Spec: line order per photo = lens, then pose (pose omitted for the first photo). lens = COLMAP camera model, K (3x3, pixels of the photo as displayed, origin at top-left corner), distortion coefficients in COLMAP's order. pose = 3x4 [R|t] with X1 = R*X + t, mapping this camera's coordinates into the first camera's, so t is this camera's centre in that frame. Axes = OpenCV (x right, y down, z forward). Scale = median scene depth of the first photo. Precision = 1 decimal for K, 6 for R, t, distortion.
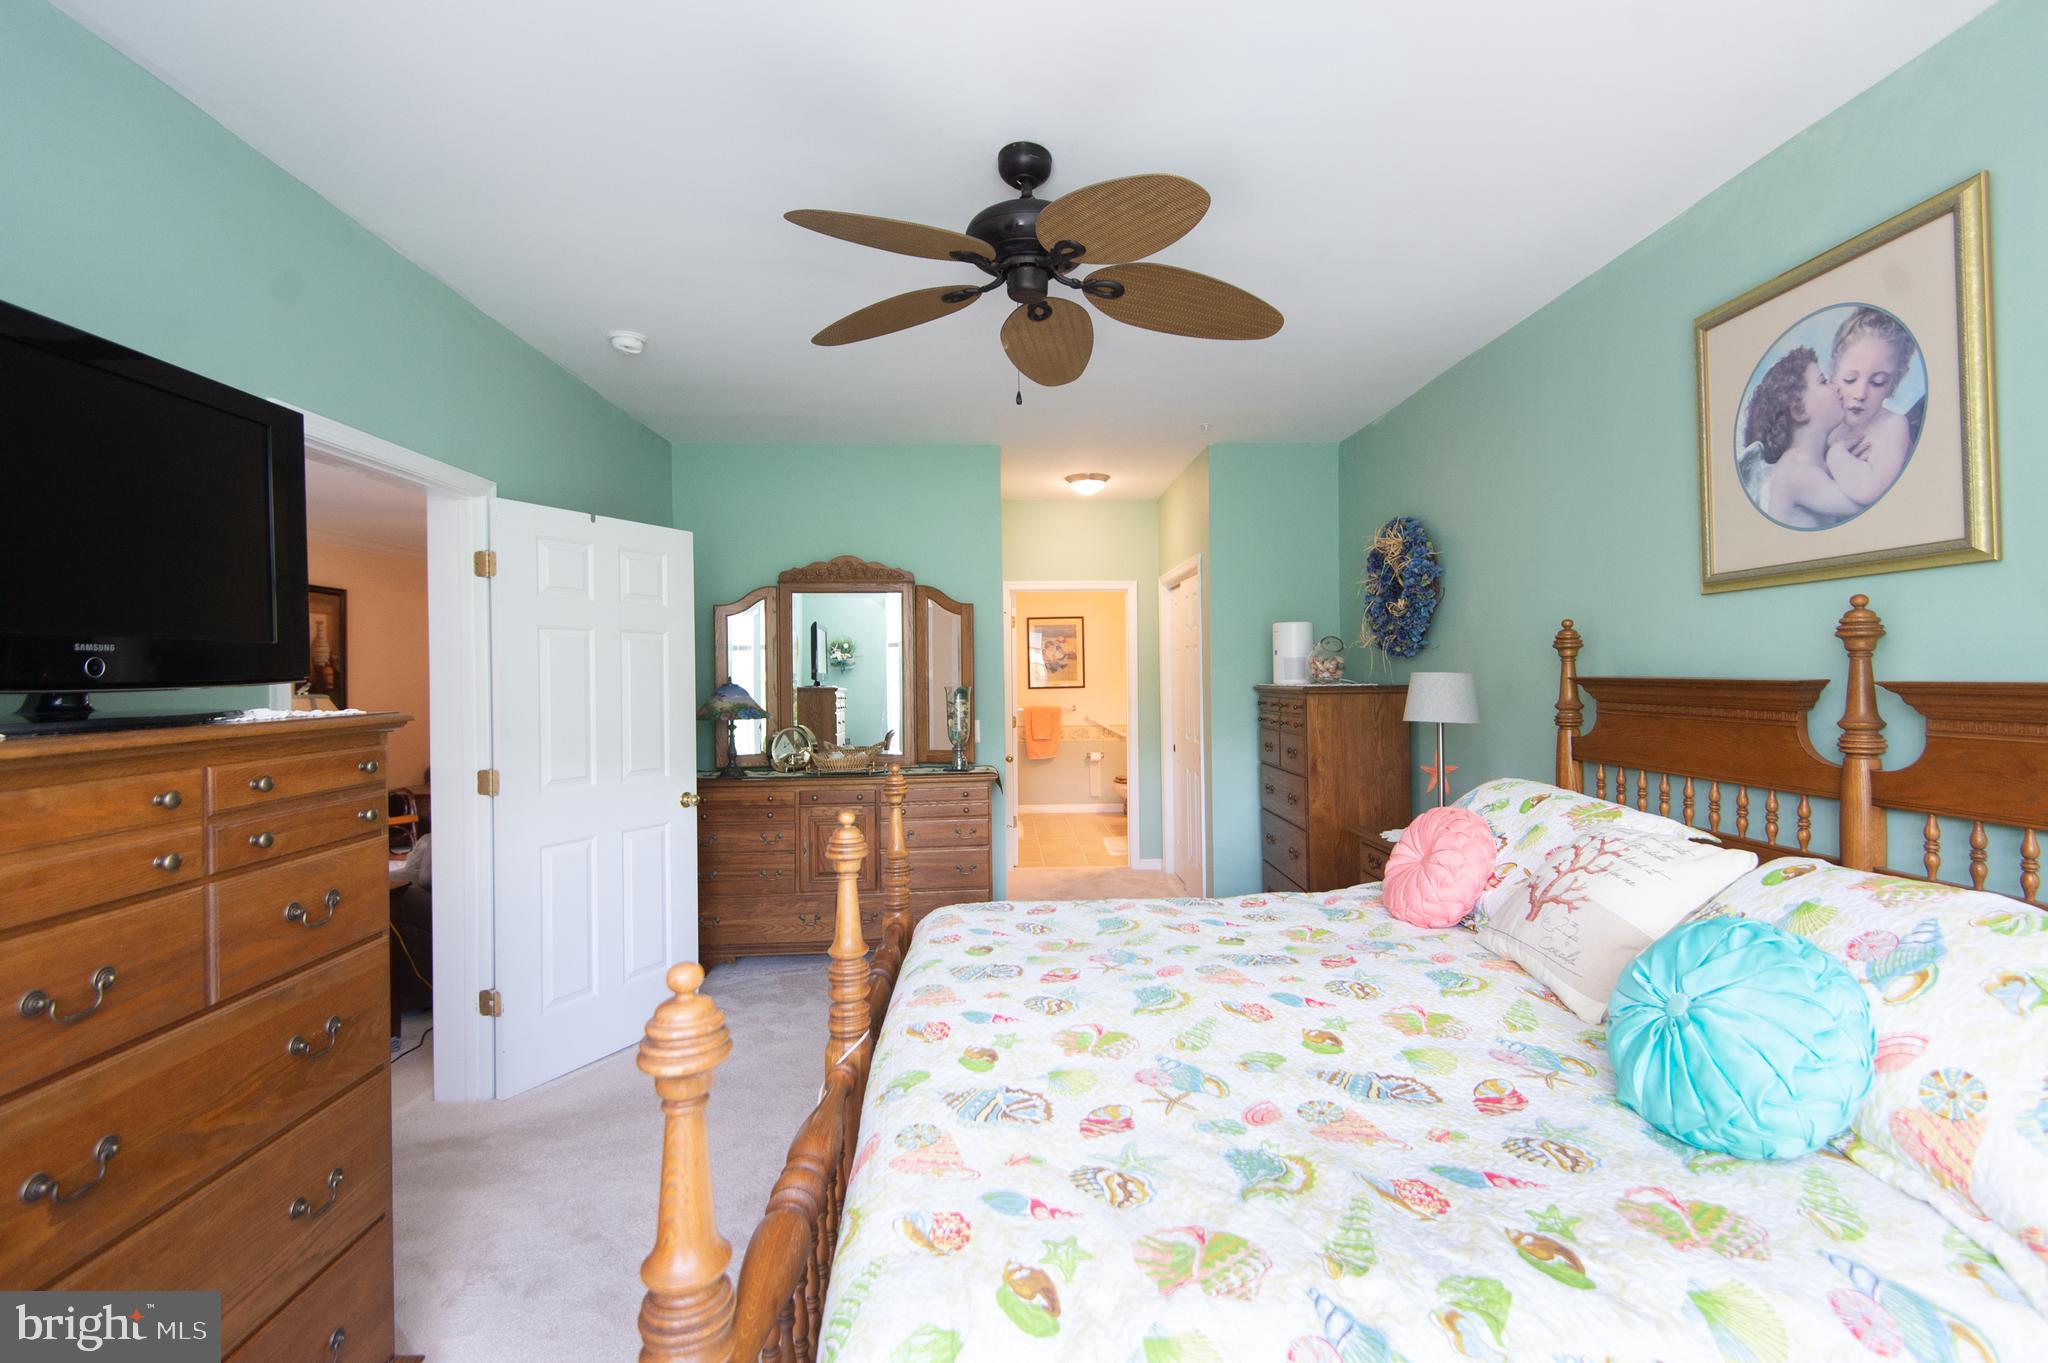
lens RADIAL K [[931.8, 0, 1056.2], [0, 931.8, 676.7], [0, 0, 1]] dist [0.033165, -0.019250]
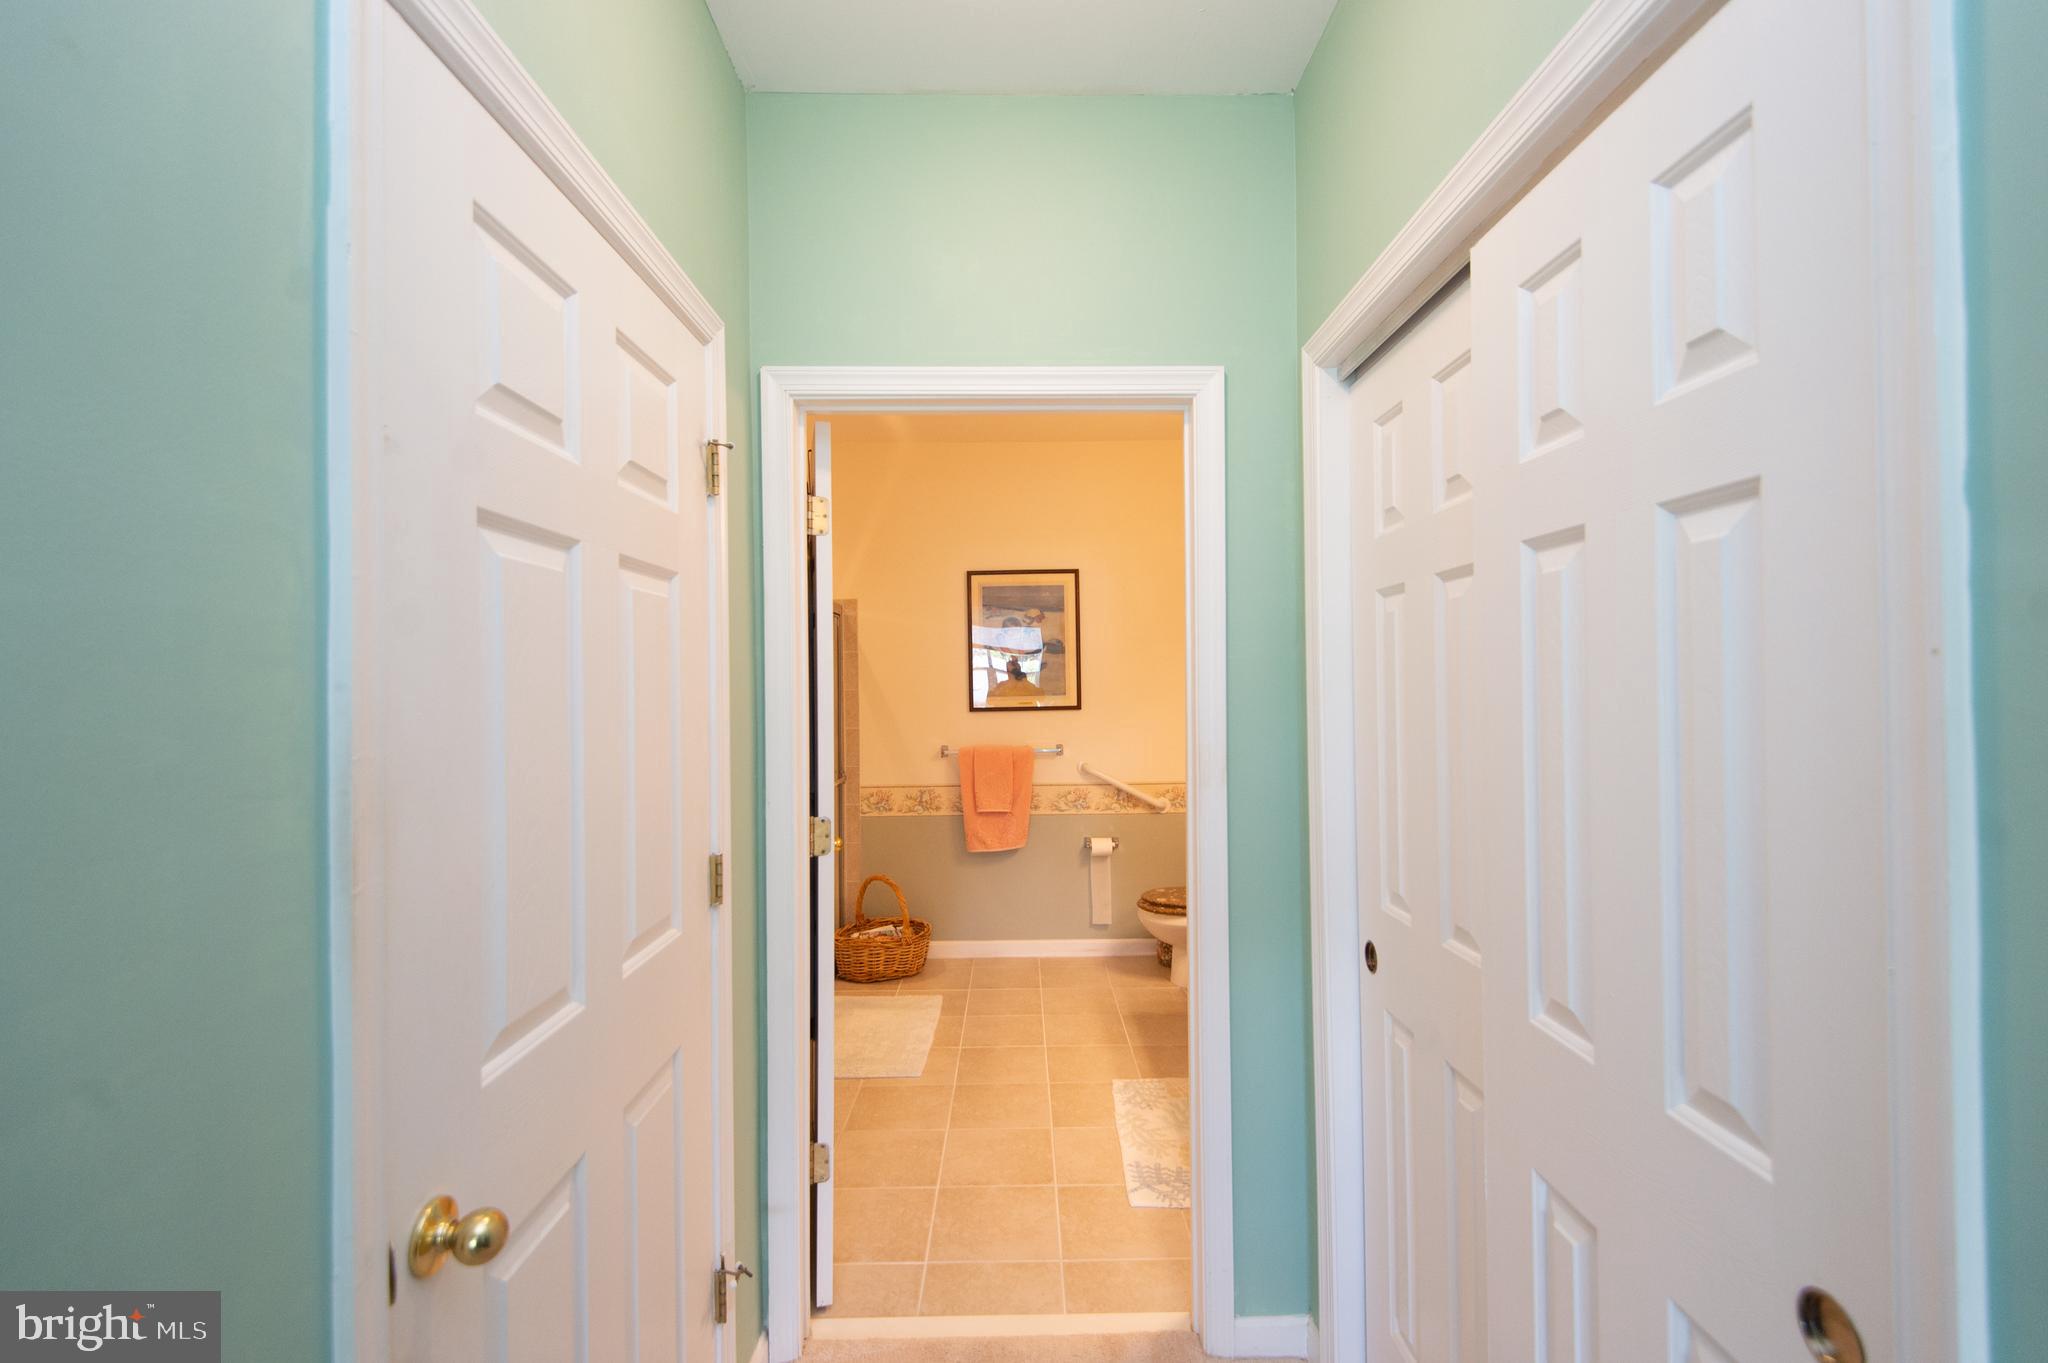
lens RADIAL K [[931.8, 0, 1028.3], [0, 931.8, 680.2], [0, 0, 1]] dist [0.033165, -0.019250]
pose [[0.998772, 0.003639, -0.049418, 0.133367], [-0.004002, 0.999966, -0.007233, -0.001855], [0.049390, 0.007421, 0.998752, 2.397087]]
